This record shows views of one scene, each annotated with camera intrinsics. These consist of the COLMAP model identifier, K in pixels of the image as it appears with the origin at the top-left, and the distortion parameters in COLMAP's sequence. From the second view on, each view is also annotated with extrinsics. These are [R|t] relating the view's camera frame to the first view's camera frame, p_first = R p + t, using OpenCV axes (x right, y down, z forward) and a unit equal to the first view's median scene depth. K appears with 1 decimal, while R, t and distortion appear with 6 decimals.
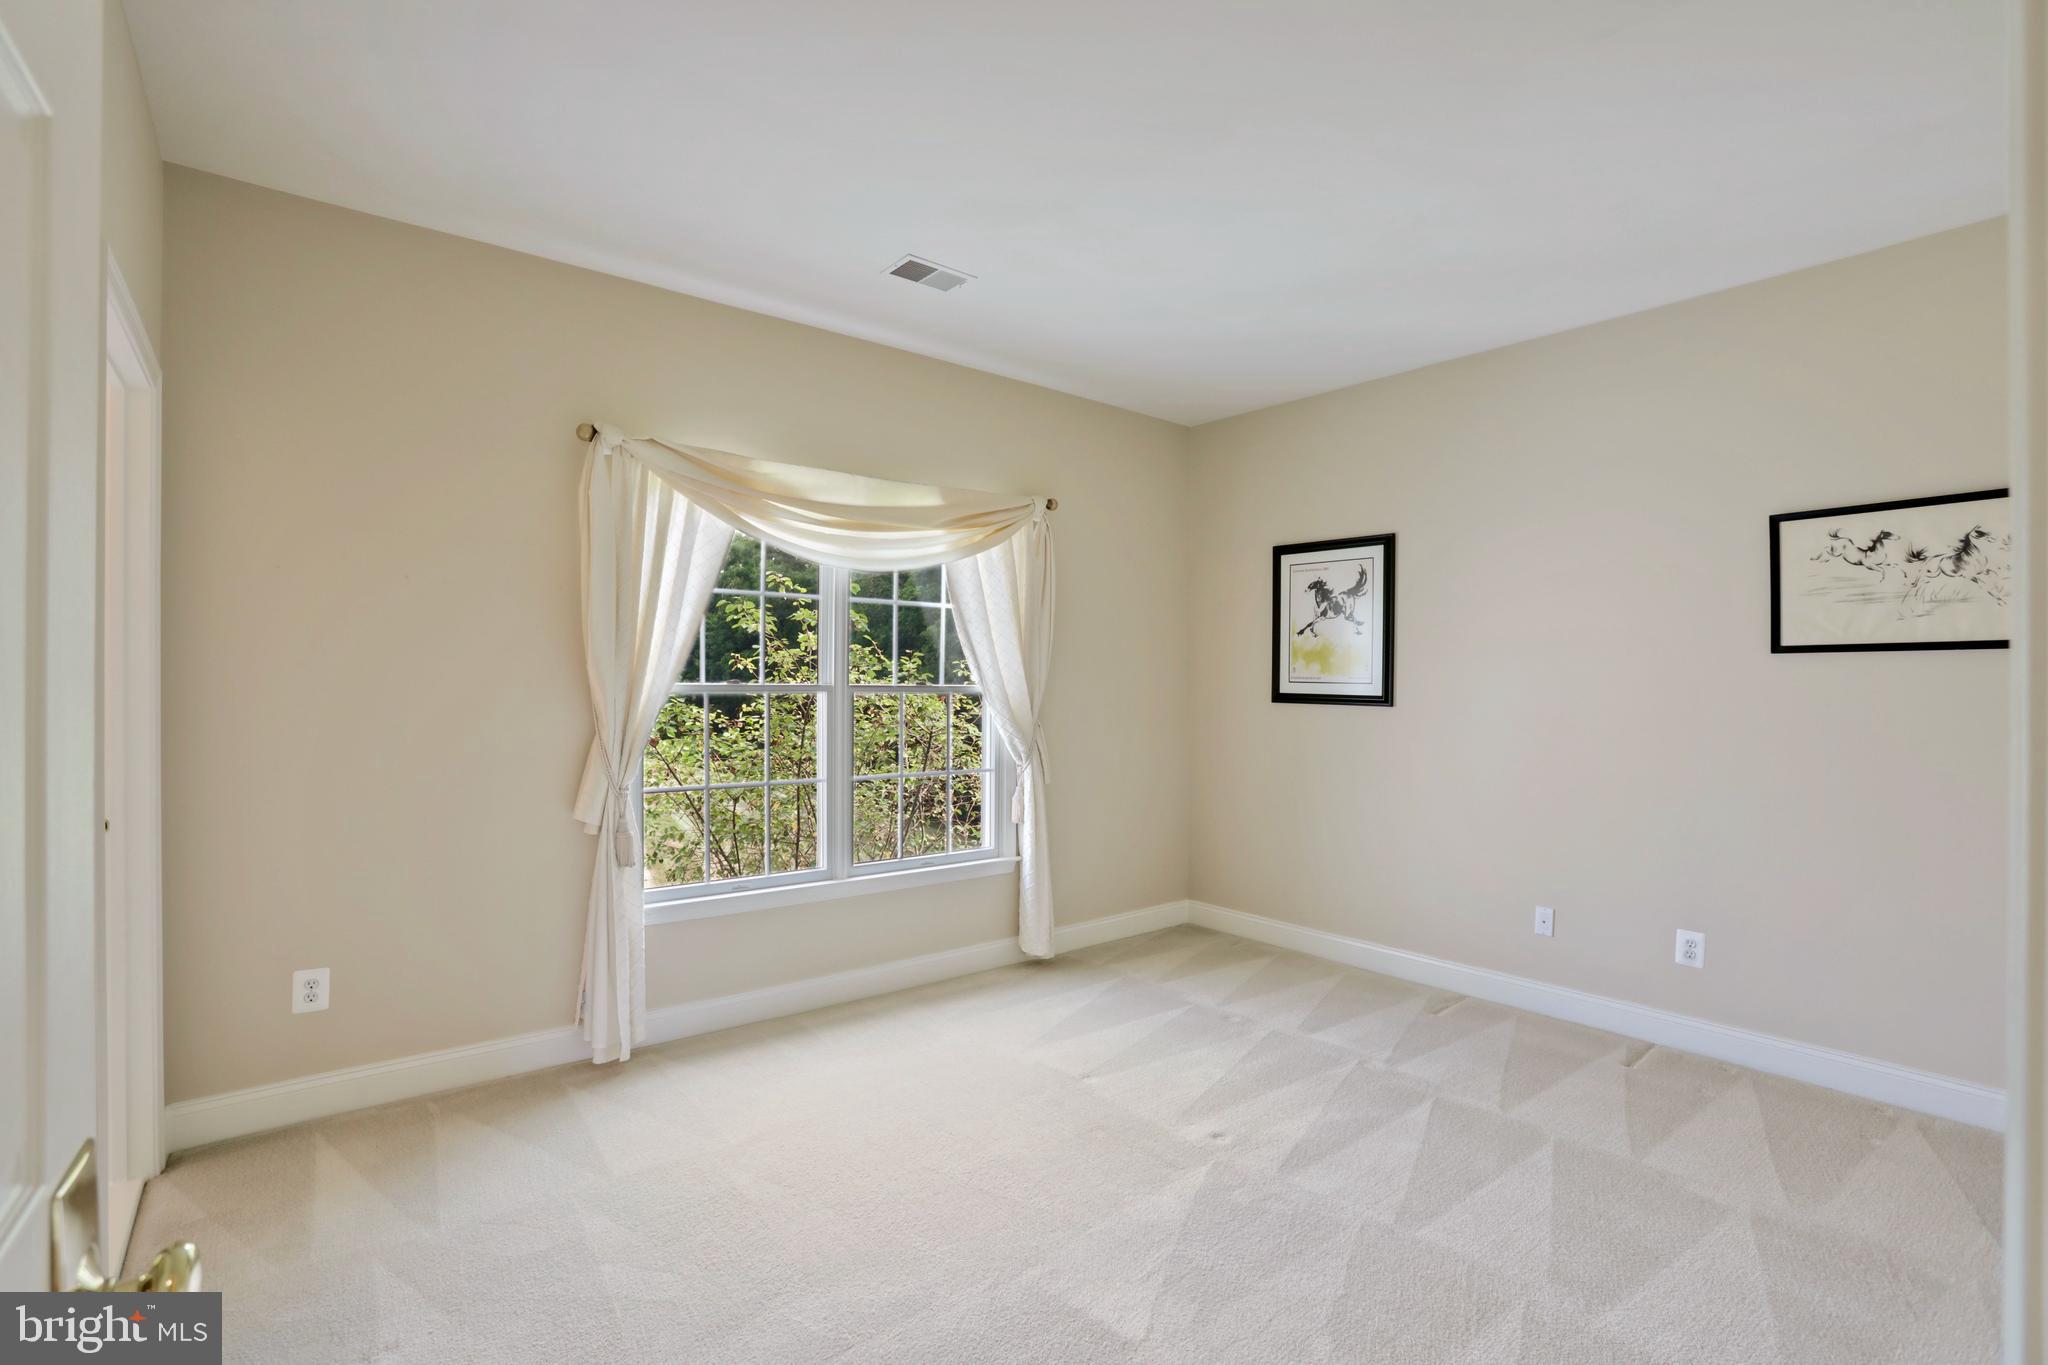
lens RADIAL K [[922.1, 0, 1033.9], [0, 922.1, 685.4], [0, 0, 1]] dist [-0.046051, 0.009916]
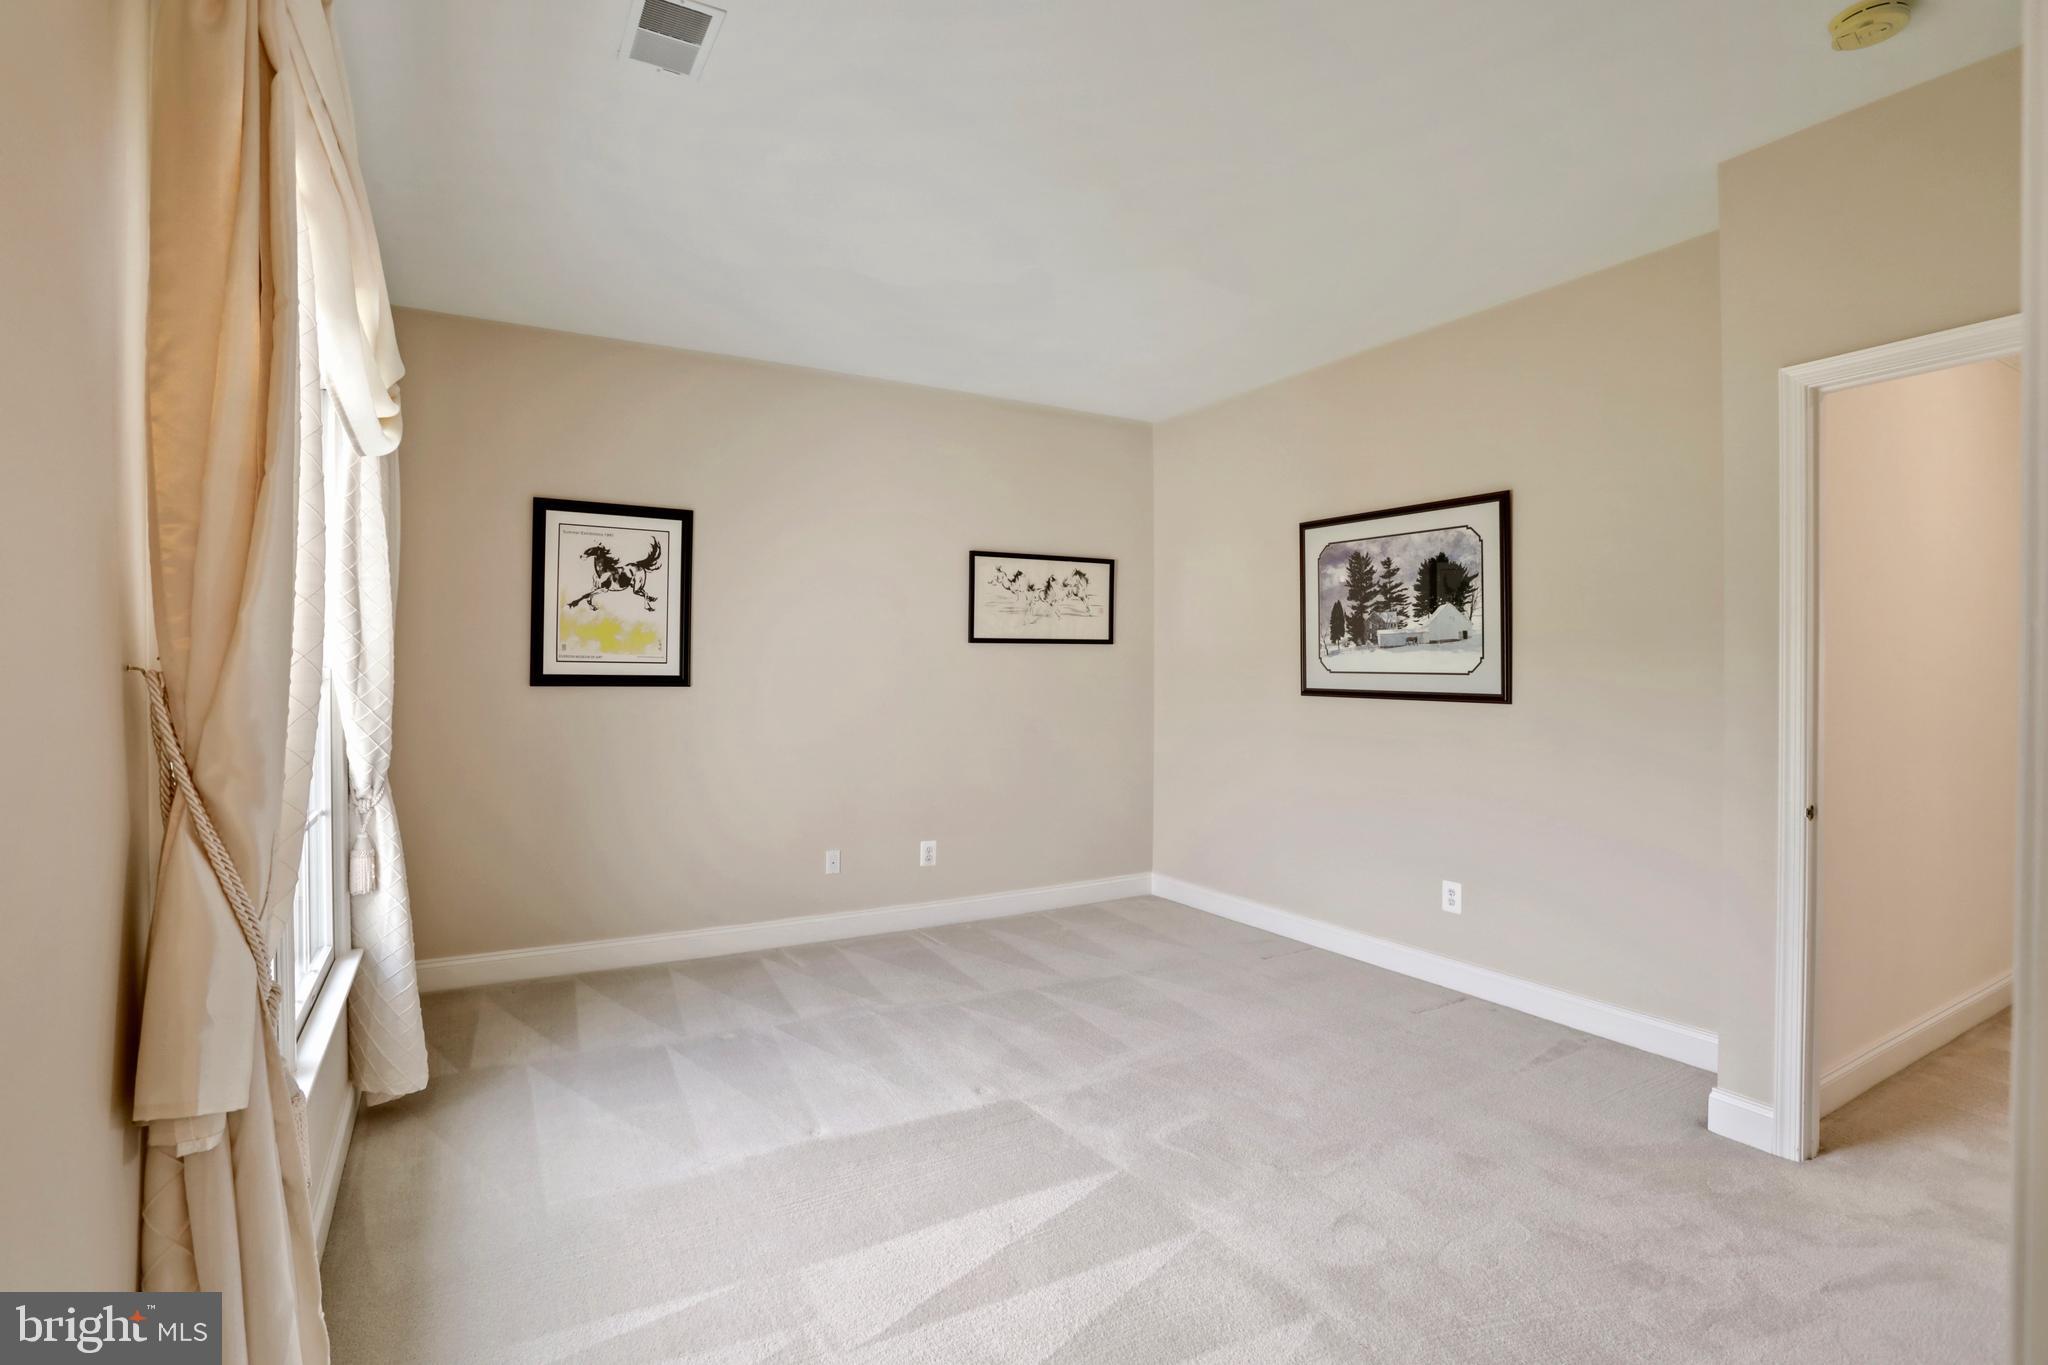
lens RADIAL K [[922.1, 0, 1034.8], [0, 922.1, 671.7], [0, 0, 1]] dist [-0.046051, 0.009916]
pose [[0.192216, -0.008337, 0.981317, -0.506811], [0.003540, 0.999963, 0.007802, 0.000628], [-0.981346, 0.001974, 0.192239, 0.452012]]
